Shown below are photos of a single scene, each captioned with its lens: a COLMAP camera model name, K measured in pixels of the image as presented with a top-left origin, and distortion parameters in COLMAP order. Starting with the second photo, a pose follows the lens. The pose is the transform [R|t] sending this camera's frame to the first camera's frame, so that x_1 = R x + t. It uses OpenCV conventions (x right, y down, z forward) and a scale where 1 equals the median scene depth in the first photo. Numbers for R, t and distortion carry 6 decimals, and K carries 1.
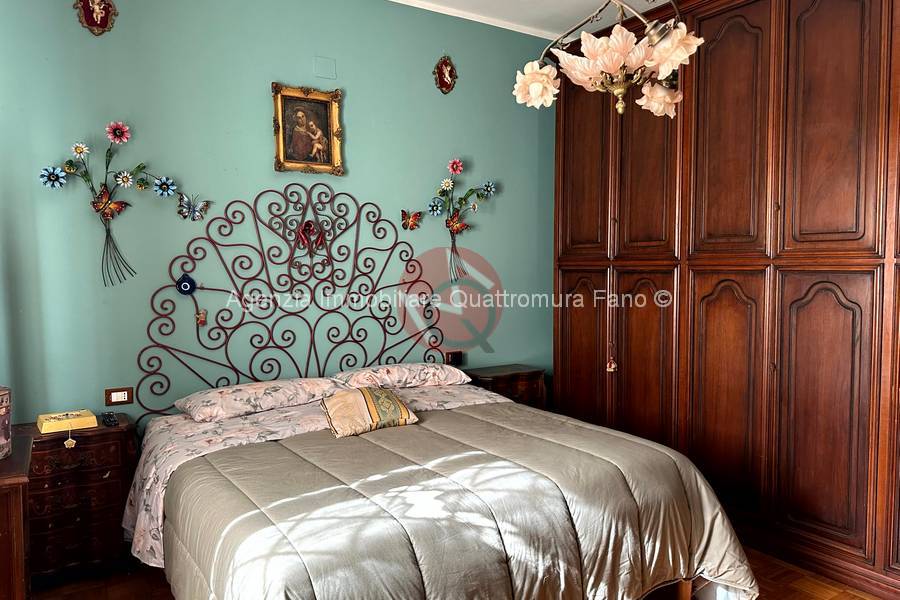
lens RADIAL K [[623.9, 0, 450.0], [0, 623.9, 300.0], [0, 0, 1]] dist [0.124409, -0.243854]
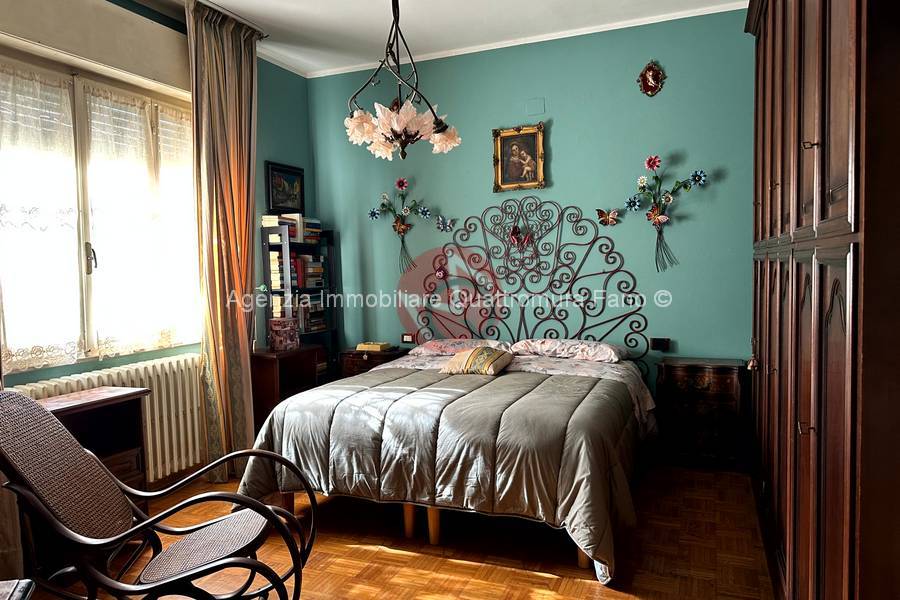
lens RADIAL K [[630.6, 0, 451.1], [0, 630.6, 305.6], [0, 0, 1]] dist [0.044464, -0.052200]
pose [[0.561860, 0.041800, -0.826176, 0.804454], [-0.028127, 0.999110, 0.031421, 0.005415], [0.826754, 0.005584, 0.562536, 0.125219]]
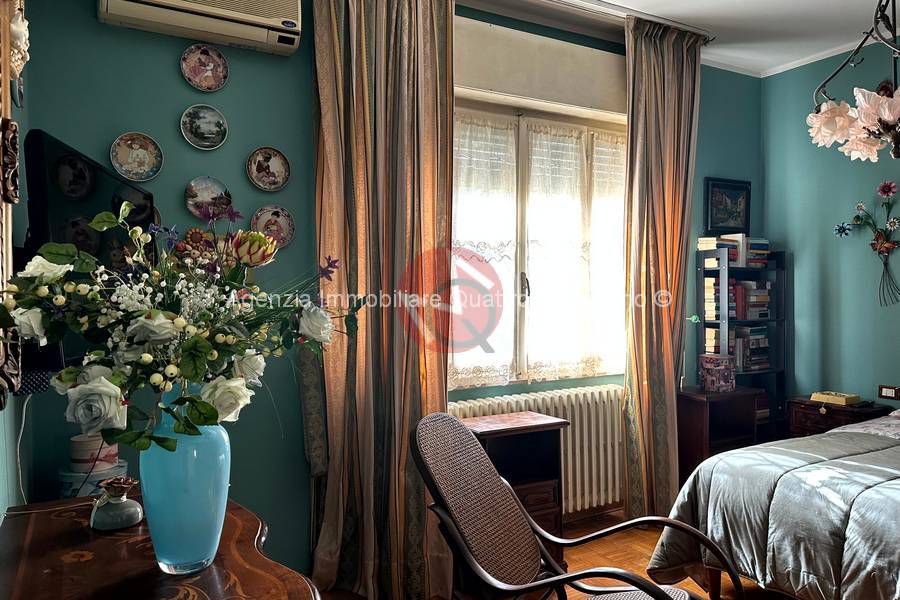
lens RADIAL K [[630.6, 0, 451.1], [0, 630.6, 305.6], [0, 0, 1]] dist [0.044464, -0.052200]
pose [[-0.069934, 0.028756, -0.997137, 0.711110], [-0.050491, 0.998201, 0.032327, -0.017754], [0.996273, 0.052607, -0.068357, 0.166761]]
